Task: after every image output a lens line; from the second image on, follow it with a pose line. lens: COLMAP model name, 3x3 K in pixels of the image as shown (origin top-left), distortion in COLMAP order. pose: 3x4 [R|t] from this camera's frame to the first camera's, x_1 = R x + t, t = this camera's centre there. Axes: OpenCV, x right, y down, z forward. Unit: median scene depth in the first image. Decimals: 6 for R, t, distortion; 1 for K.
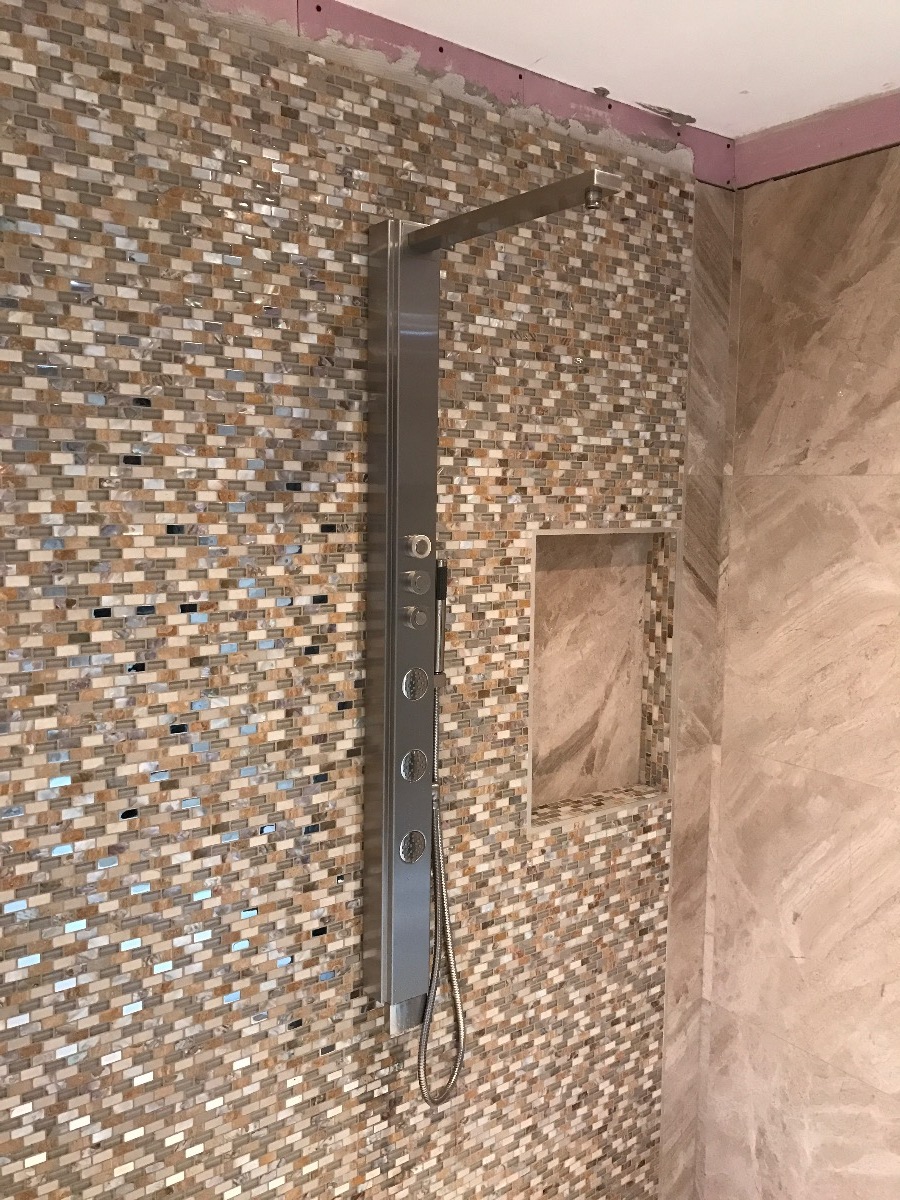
lens RADIAL K [[981.9, 0, 454.4], [0, 981.9, 599.8], [0, 0, 1]] dist [0.035075, -0.036978]
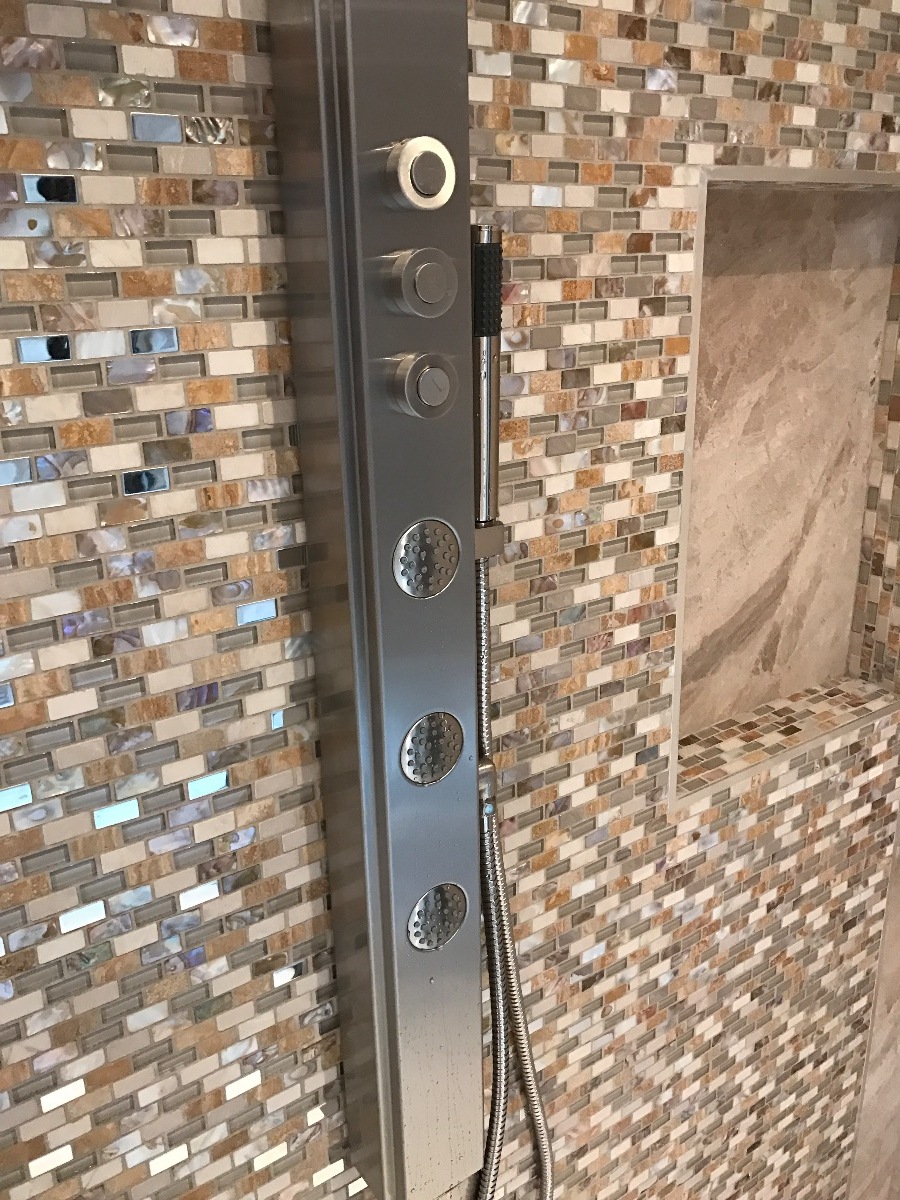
lens RADIAL K [[981.9, 0, 461.3], [0, 981.9, 600.9], [0, 0, 1]] dist [0.035075, -0.036978]
pose [[0.998614, -0.021910, -0.047846, -0.006911], [0.032073, 0.974221, 0.223304, 0.013768], [0.041720, -0.224529, 0.973574, 0.553413]]
